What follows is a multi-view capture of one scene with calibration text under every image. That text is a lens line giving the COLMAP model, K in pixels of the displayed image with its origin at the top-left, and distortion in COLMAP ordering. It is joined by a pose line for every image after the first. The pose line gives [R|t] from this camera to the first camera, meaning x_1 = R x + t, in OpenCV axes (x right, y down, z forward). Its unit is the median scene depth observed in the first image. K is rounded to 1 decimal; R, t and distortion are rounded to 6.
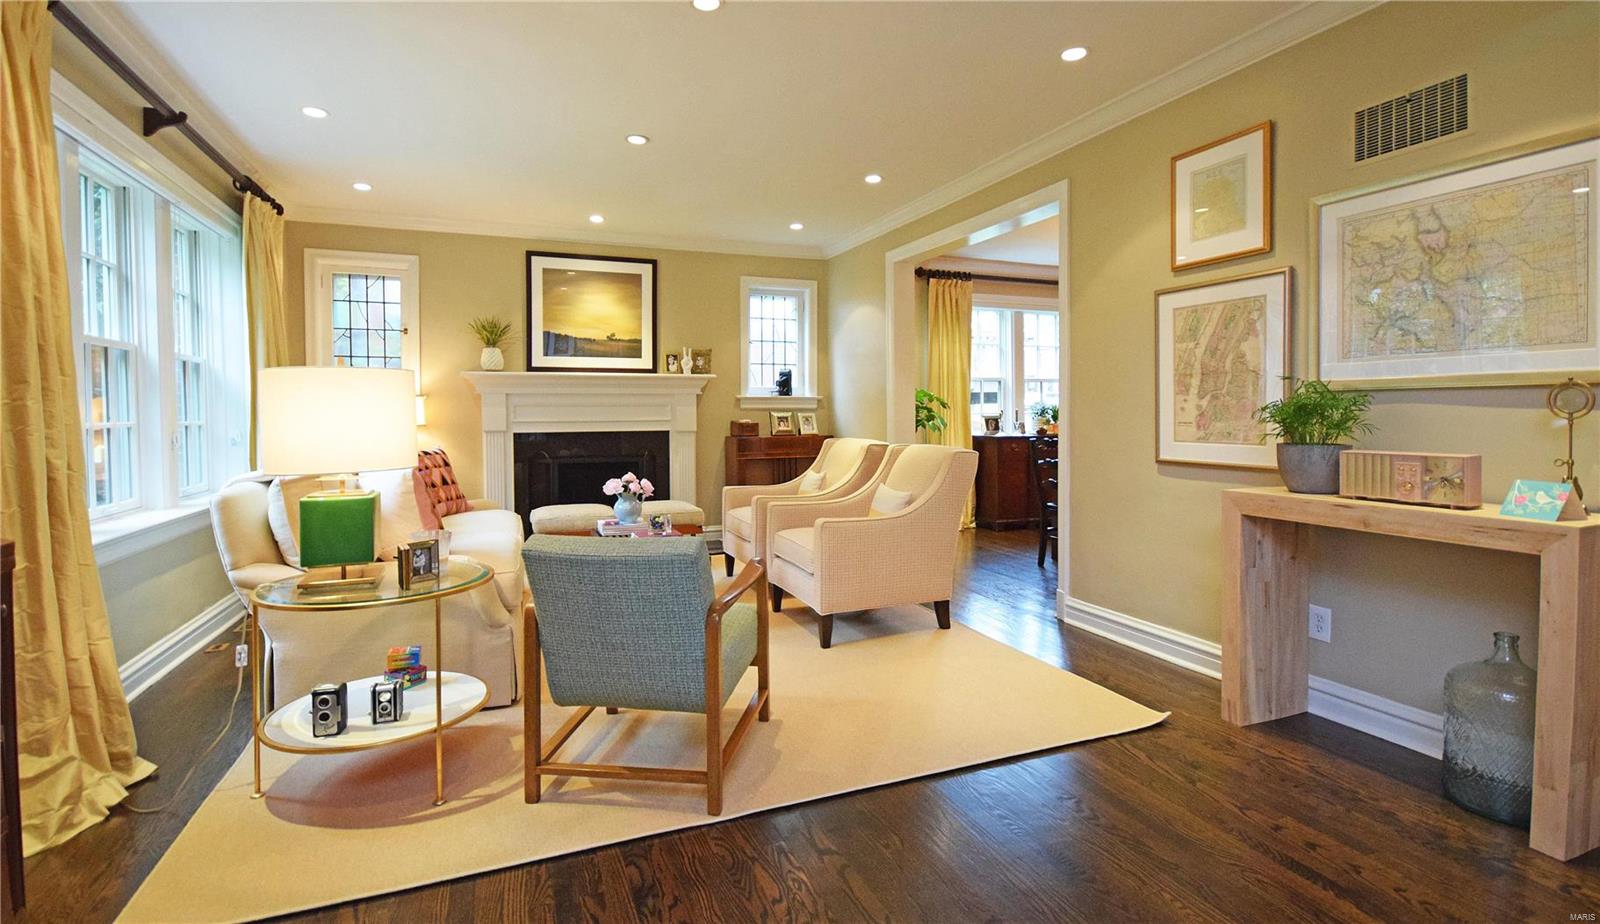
lens RADIAL K [[752.2, 0, 801.9], [0, 752.2, 433.2], [0, 0, 1]] dist [-0.002698, -0.000663]
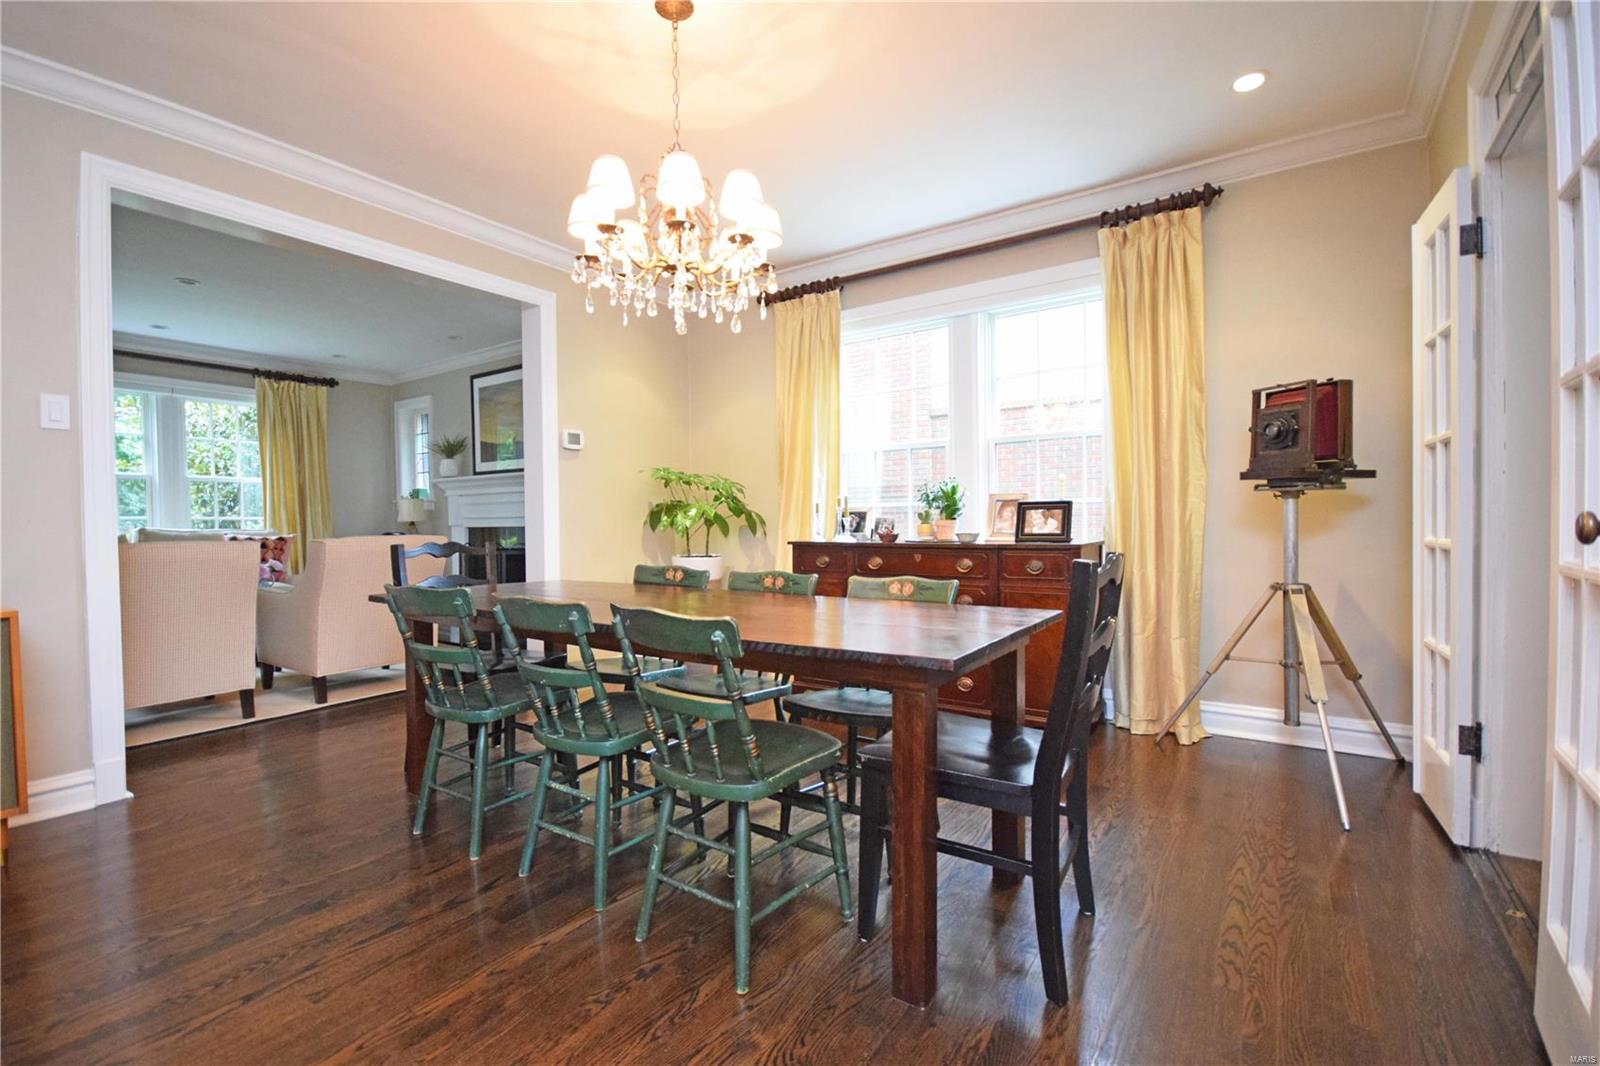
lens RADIAL K [[704.4, 0, 800.0], [0, 704.4, 533.0], [0, 0, 1]] dist [-0.001565, -0.000404]
pose [[0.542191, 0.020053, -0.840016, 0.640431], [-0.016860, 0.999774, 0.012985, -0.010852], [0.840086, 0.007122, 0.542407, 0.612025]]
